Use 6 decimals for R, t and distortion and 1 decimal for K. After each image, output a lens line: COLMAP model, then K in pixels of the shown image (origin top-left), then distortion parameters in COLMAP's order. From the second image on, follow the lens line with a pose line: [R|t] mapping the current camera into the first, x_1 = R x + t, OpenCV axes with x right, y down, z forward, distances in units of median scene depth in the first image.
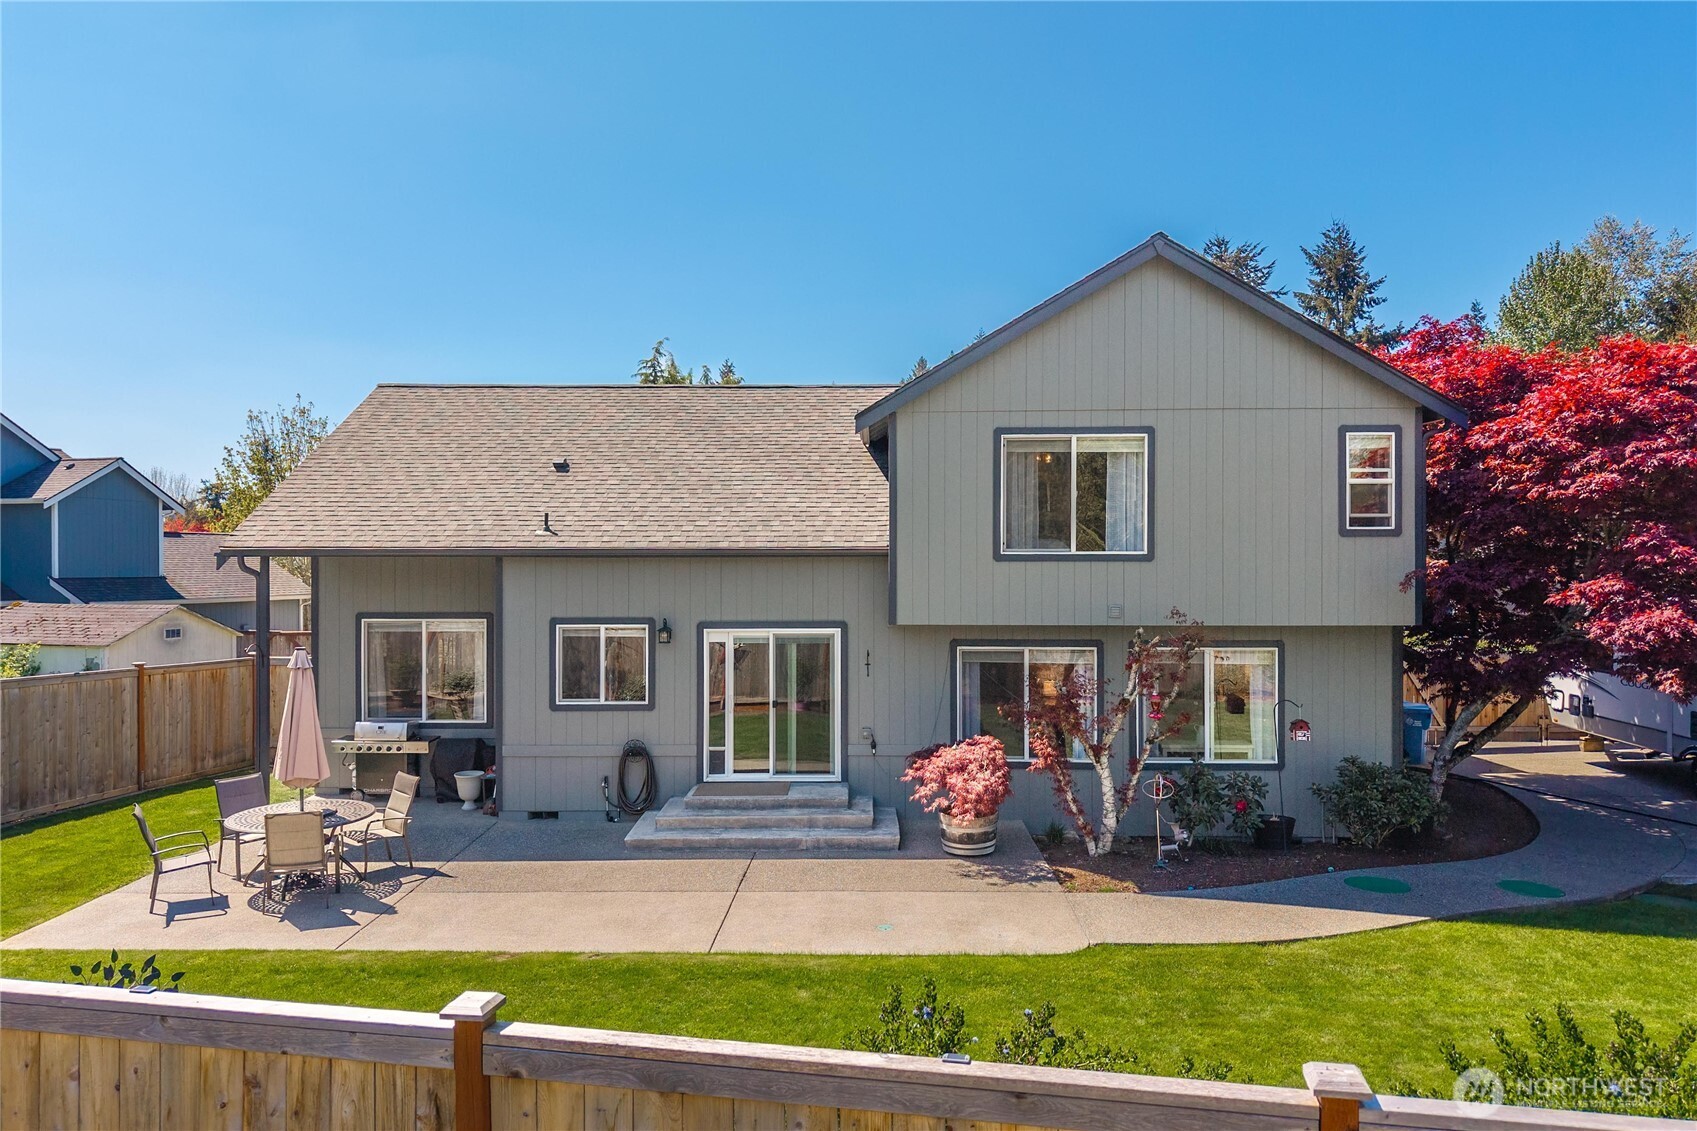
lens RADIAL K [[1117.5, 0, 872.0], [0, 1117.5, 590.9], [0, 0, 1]] dist [0.012593, -0.015472]
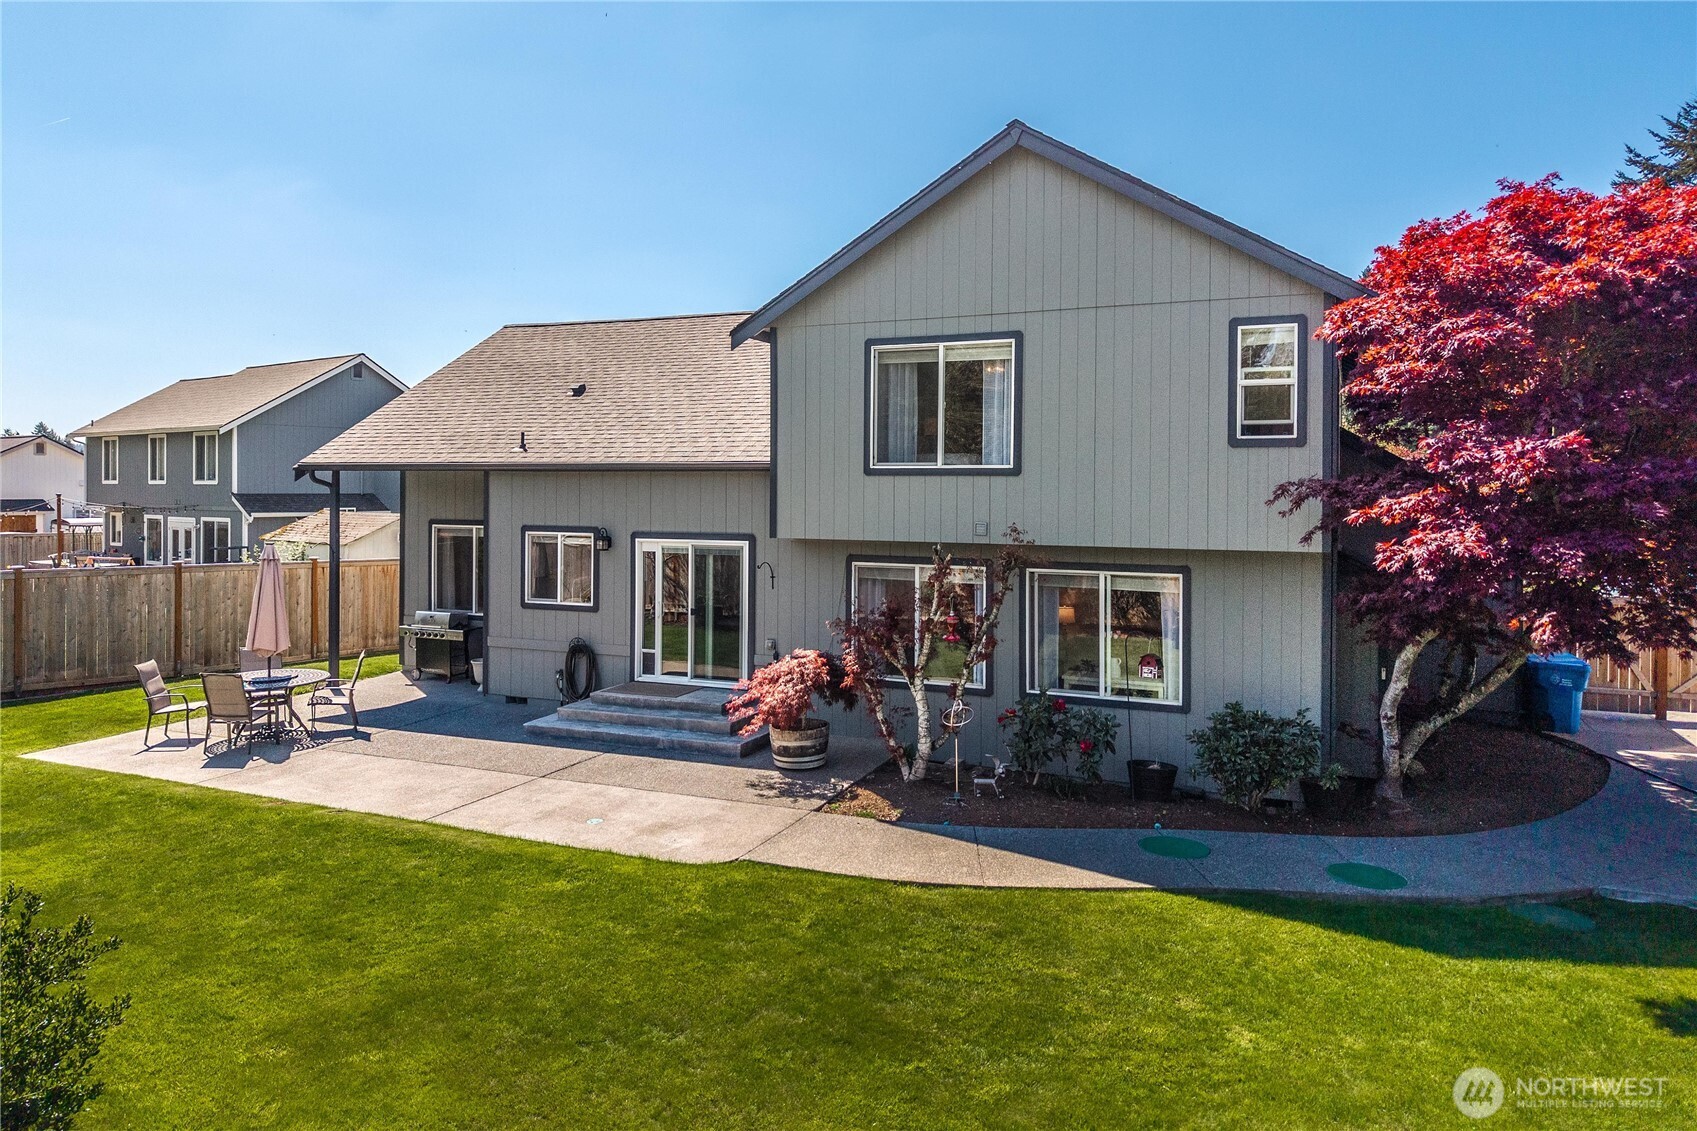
lens RADIAL K [[1117.5, 0, 892.4], [0, 1117.5, 513.9], [0, 0, 1]] dist [0.012593, -0.015472]
pose [[0.926915, 0.014042, -0.375010, 0.500394], [-0.014657, 0.999892, 0.001212, 0.005890], [0.374986, 0.004373, 0.927020, 0.099199]]
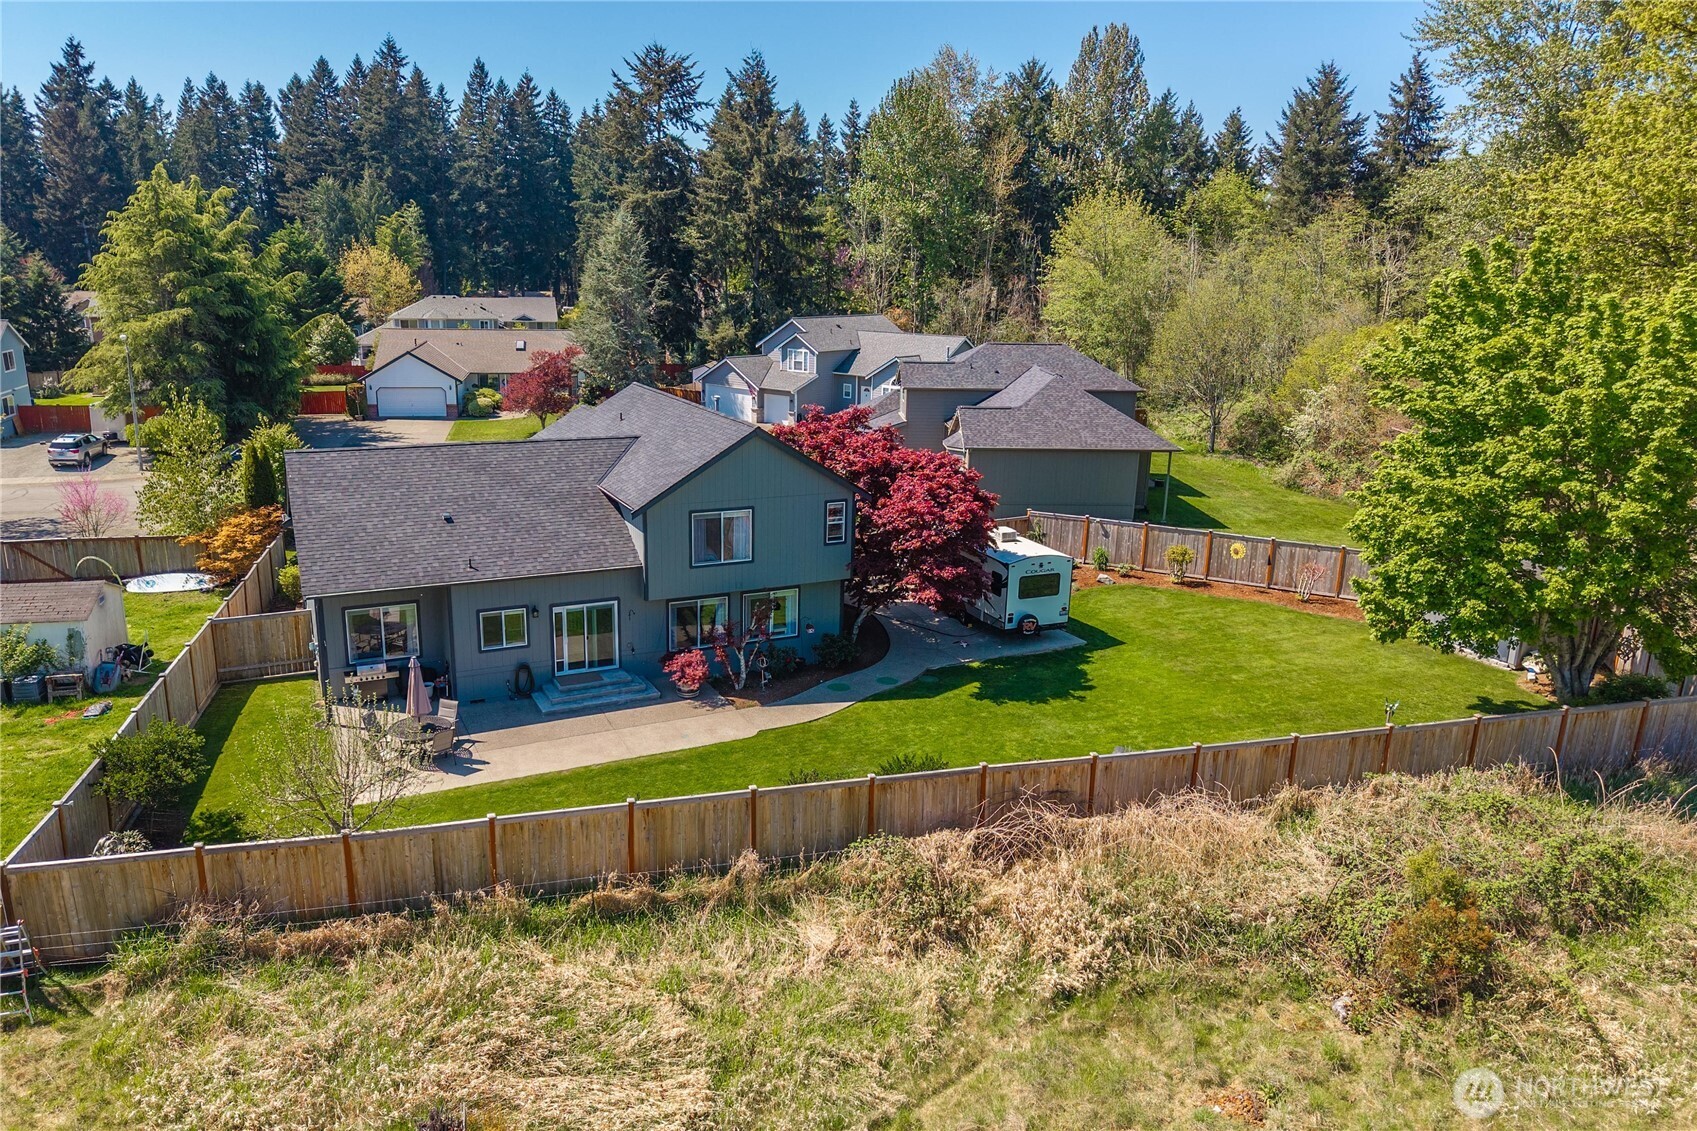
lens RADIAL K [[1117.5, 0, 866.0], [0, 1117.5, 569.0], [0, 0, 1]] dist [0.012593, -0.015472]
pose [[0.868112, -0.092343, 0.487703, -0.684831], [-0.034927, 0.968743, 0.245594, -0.595412], [-0.495138, -0.230237, 0.837753, -1.077520]]
